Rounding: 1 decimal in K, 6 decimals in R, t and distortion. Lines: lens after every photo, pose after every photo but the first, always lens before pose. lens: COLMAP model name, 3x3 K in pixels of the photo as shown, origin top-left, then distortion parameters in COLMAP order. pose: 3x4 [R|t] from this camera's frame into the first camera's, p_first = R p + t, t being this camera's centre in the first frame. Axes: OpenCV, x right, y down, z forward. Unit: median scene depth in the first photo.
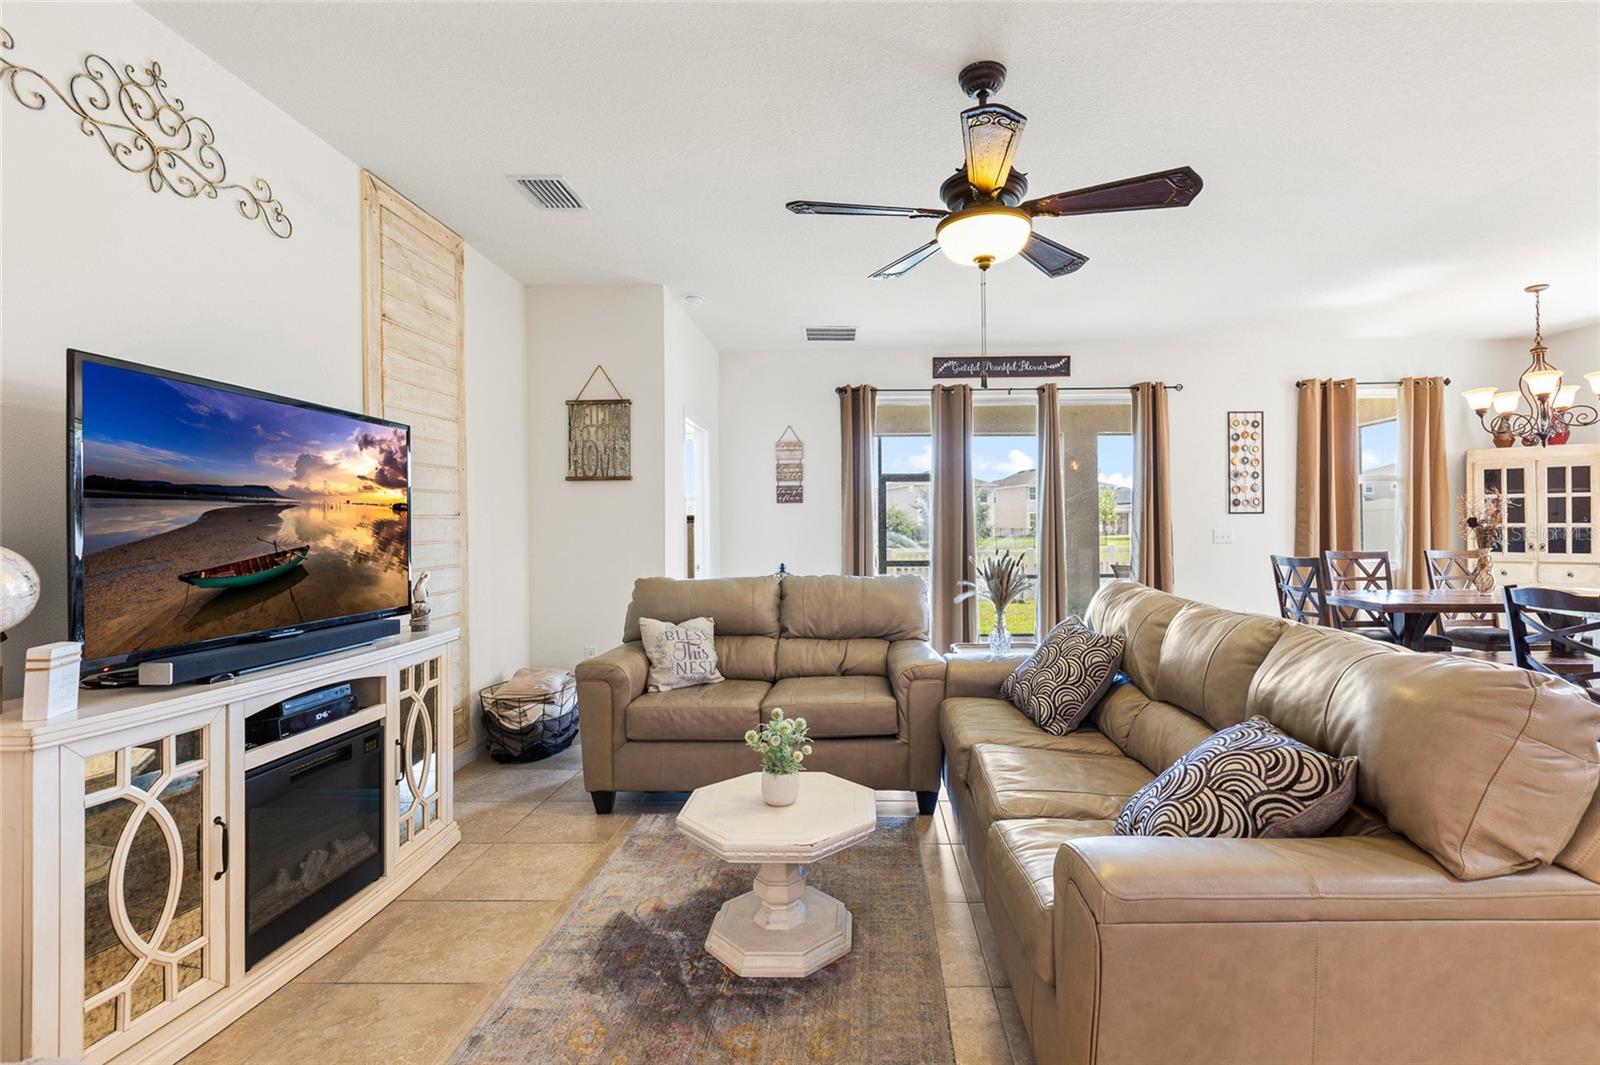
lens RADIAL K [[740.3, 0, 839.2], [0, 740.3, 524.0], [0, 0, 1]] dist [0.001175, 0.000407]
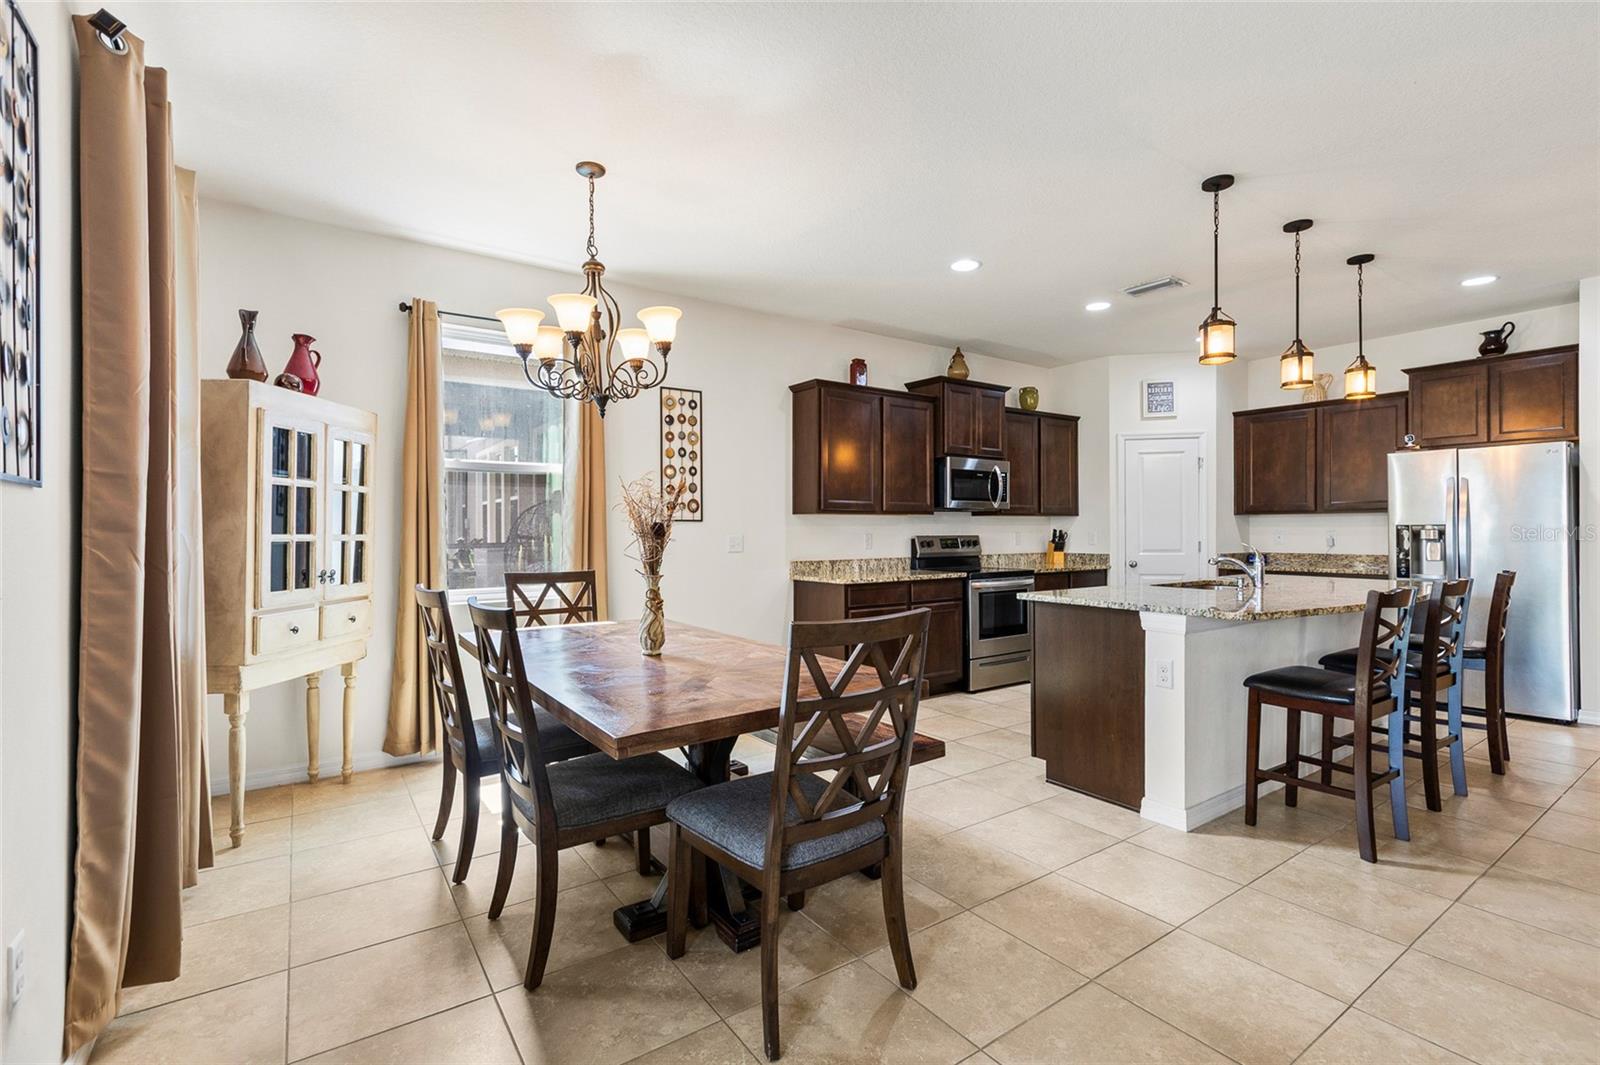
lens RADIAL K [[721.5, 0, 805.0], [0, 721.5, 532.2], [0, 0, 1]] dist [0.001602, -0.000081]
pose [[-0.597374, 0.007643, 0.801927, 0.590117], [0.004210, 0.999971, -0.006395, 0.005760], [-0.801952, -0.000444, -0.597388, 2.221333]]
